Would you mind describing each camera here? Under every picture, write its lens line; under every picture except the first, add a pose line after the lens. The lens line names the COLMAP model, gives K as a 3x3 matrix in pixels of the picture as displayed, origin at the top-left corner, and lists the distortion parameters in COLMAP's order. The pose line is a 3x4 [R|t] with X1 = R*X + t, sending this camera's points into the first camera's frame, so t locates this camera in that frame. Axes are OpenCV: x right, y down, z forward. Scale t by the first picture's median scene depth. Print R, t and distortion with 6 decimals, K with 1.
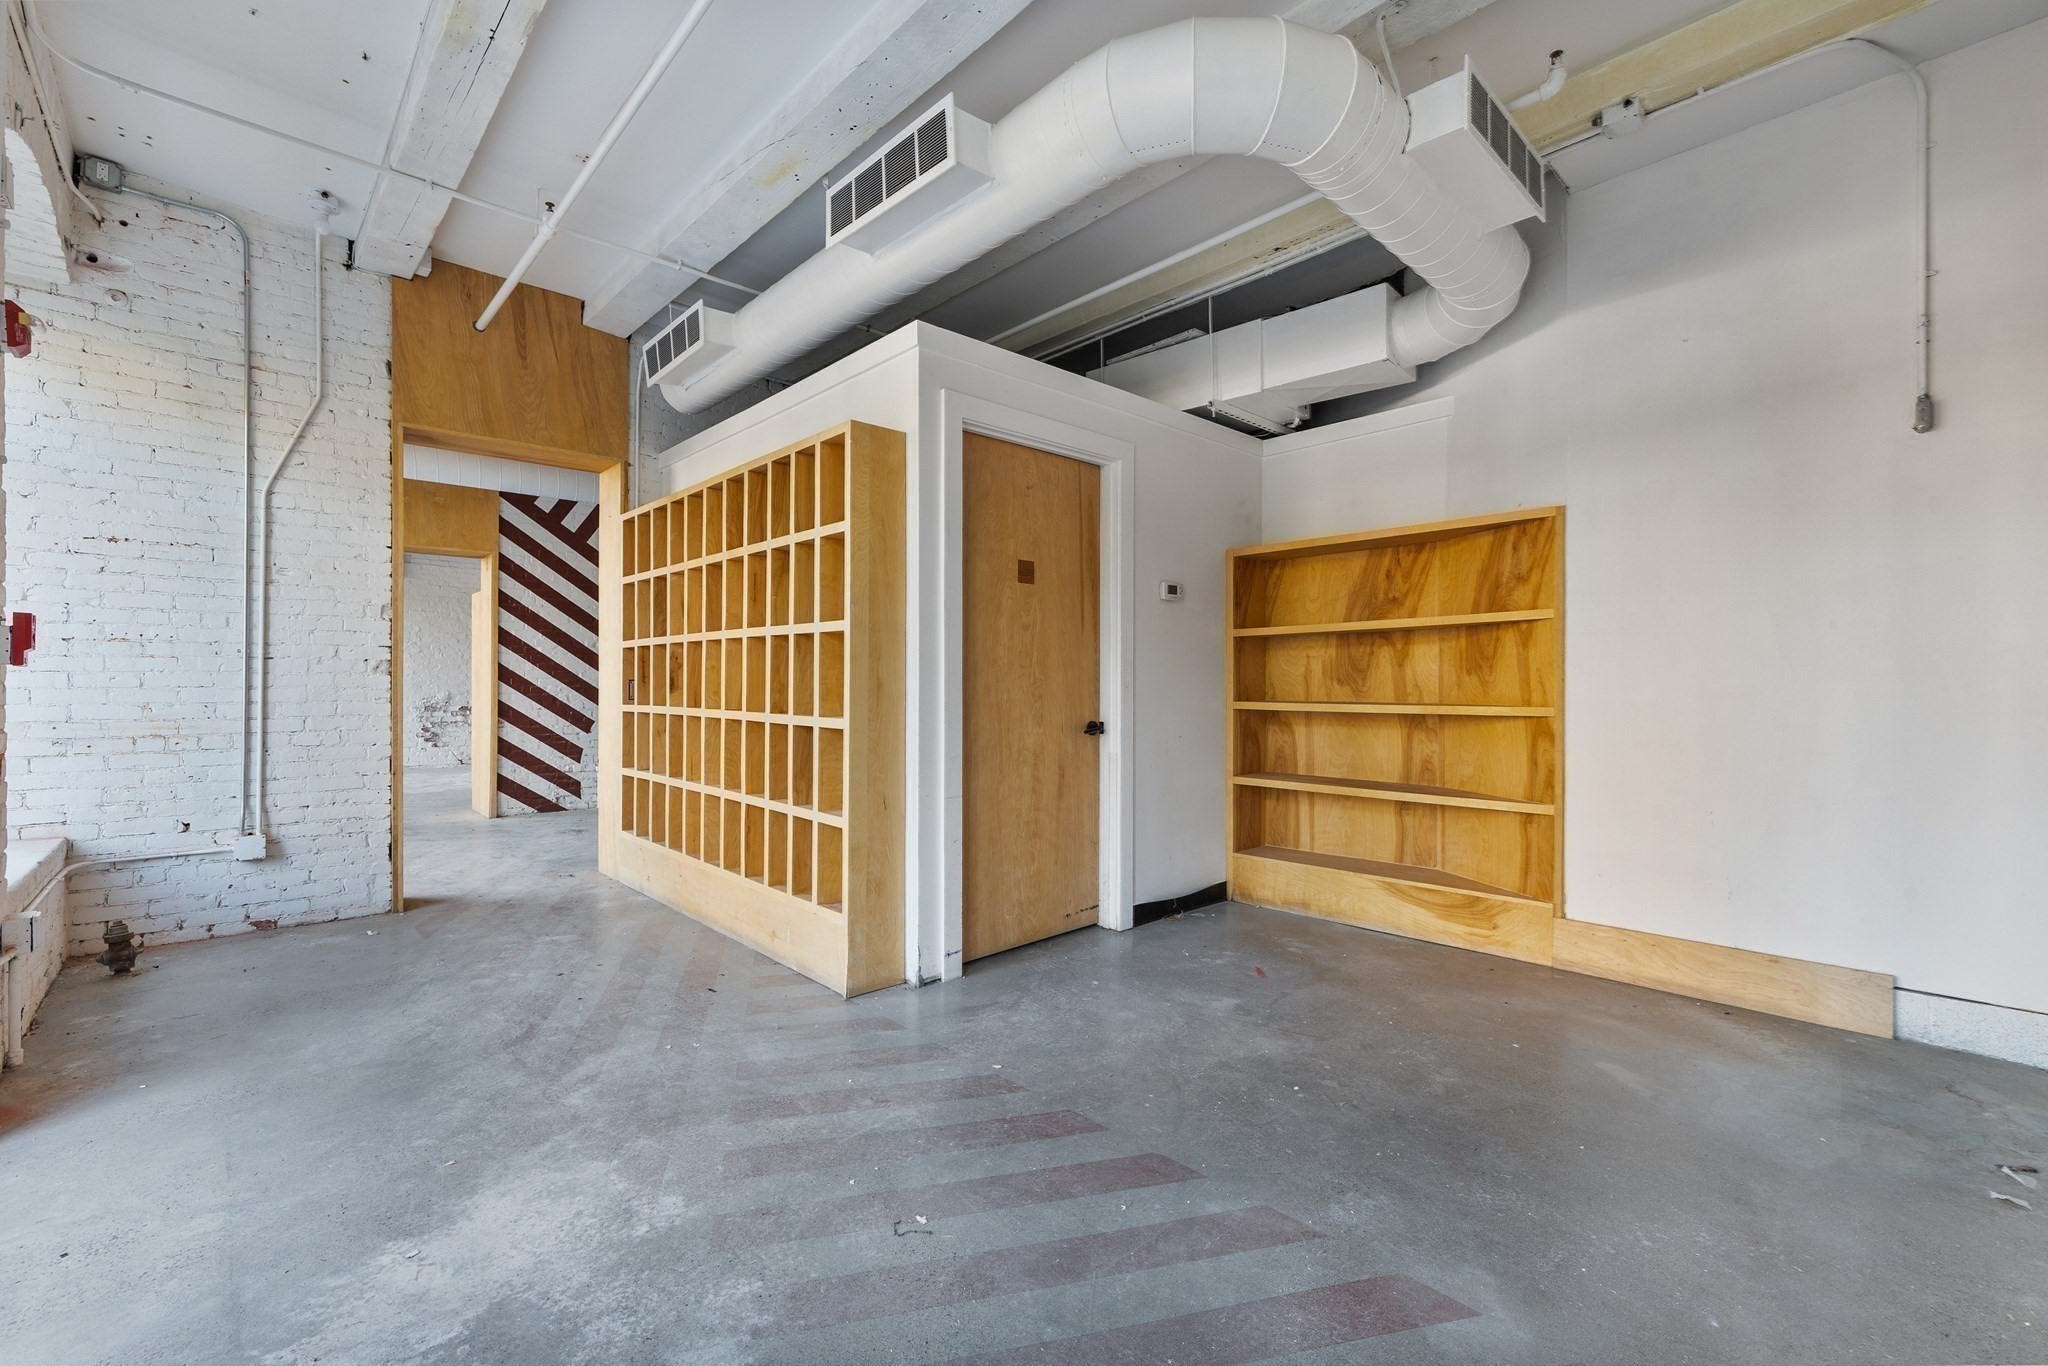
lens RADIAL K [[881.2, 0, 1033.1], [0, 881.2, 688.1], [0, 0, 1]] dist [0.001057, 0.000249]
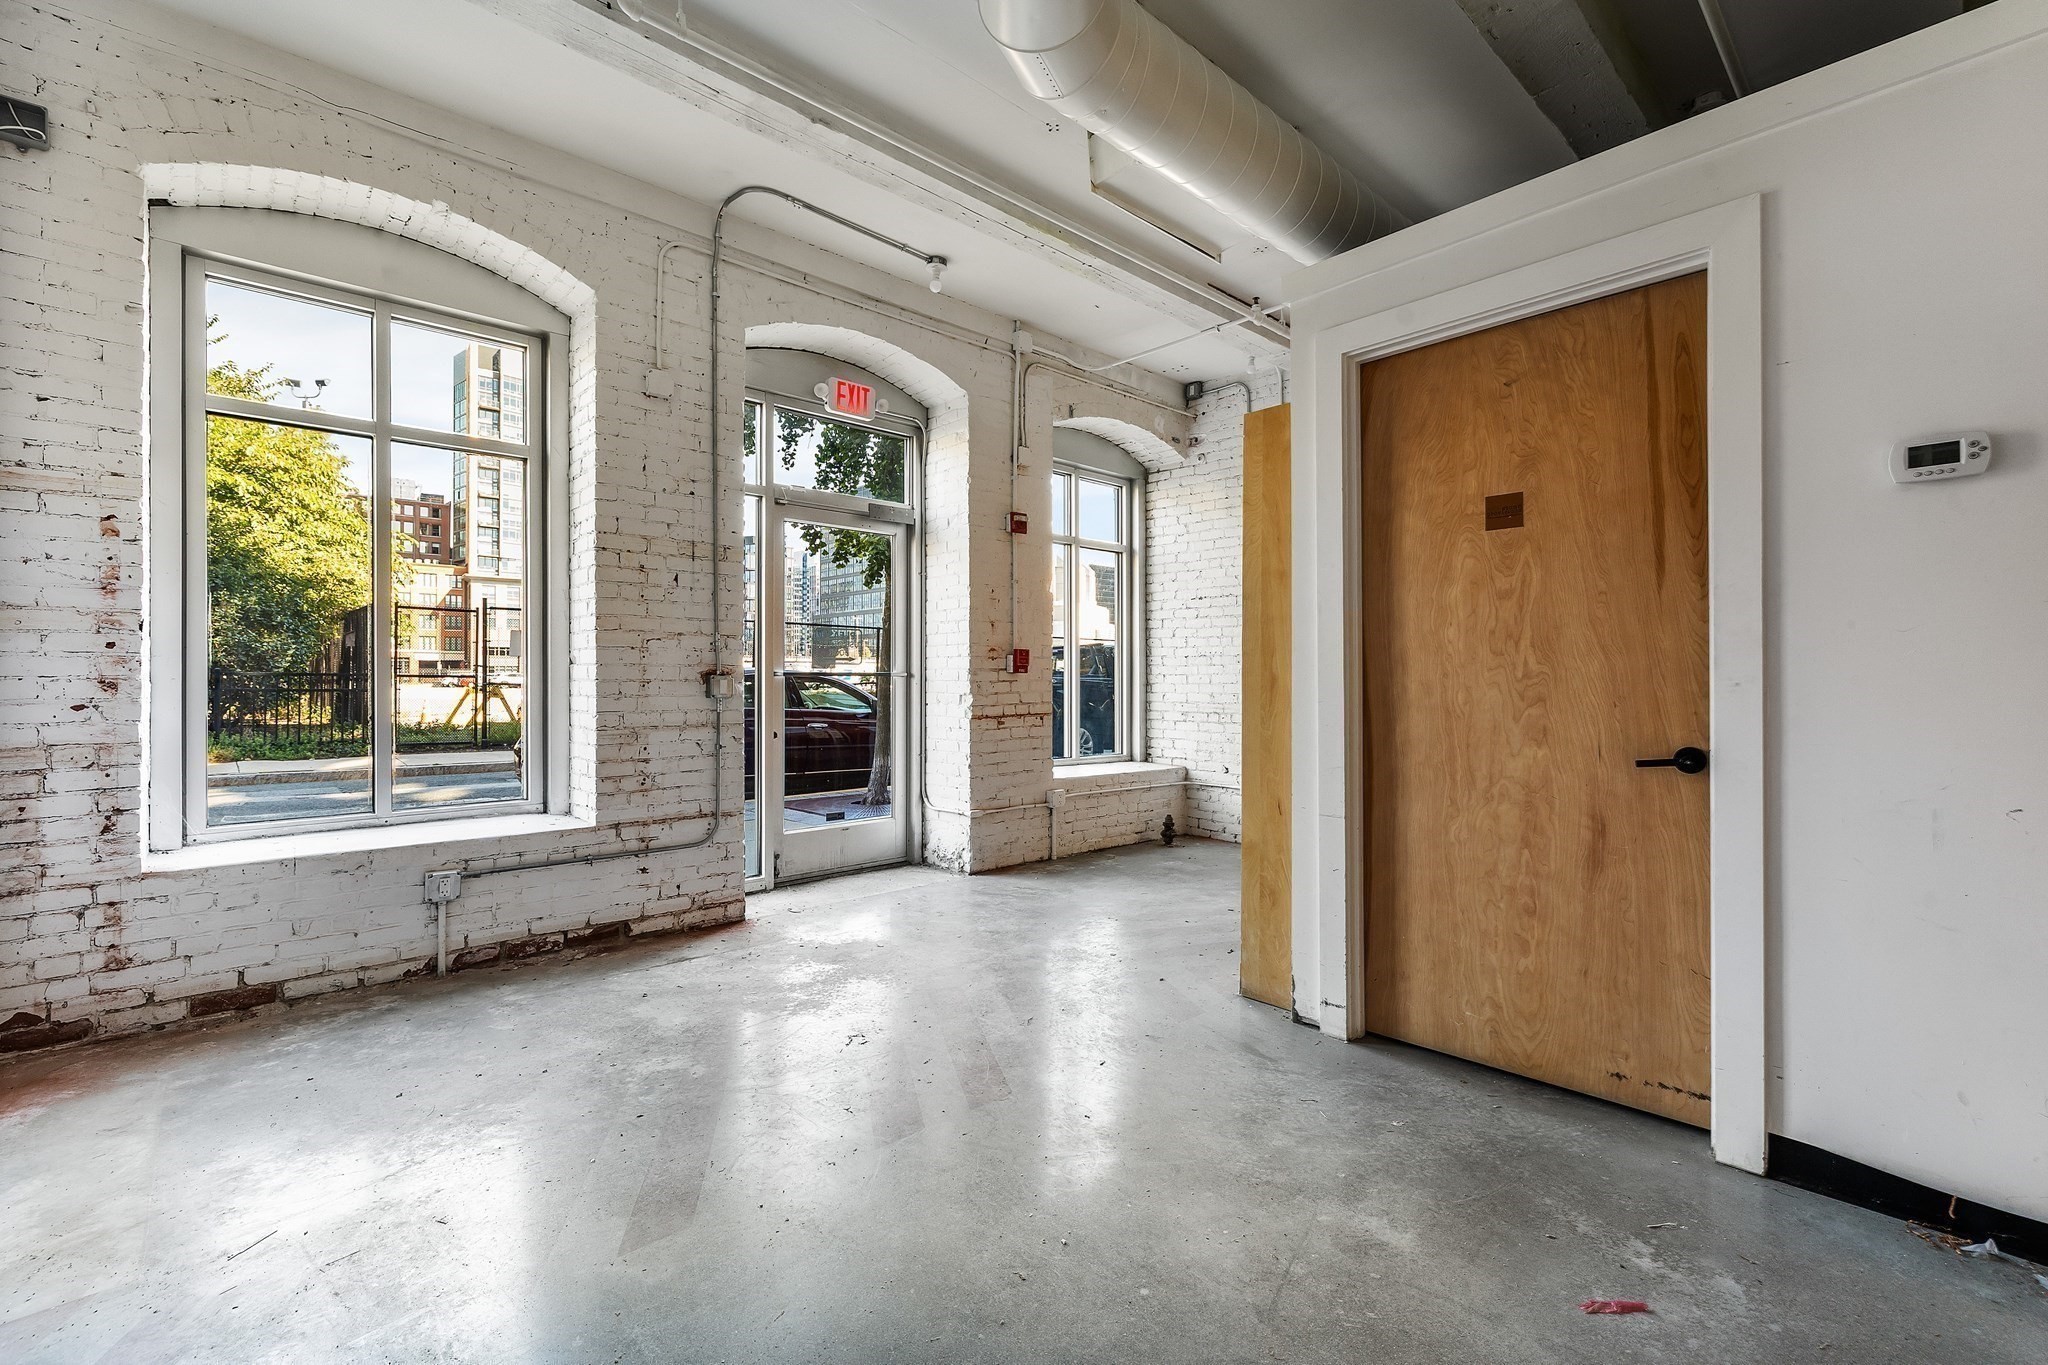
lens RADIAL K [[872.8, 0, 987.8], [0, 872.8, 676.5], [0, 0, 1]] dist [0.001478, 0.000116]
pose [[-0.038257, -0.007738, -0.999238, 0.665847], [-0.006060, 0.999953, -0.007511, 0.000715], [0.999250, 0.005768, -0.038302, 0.632737]]
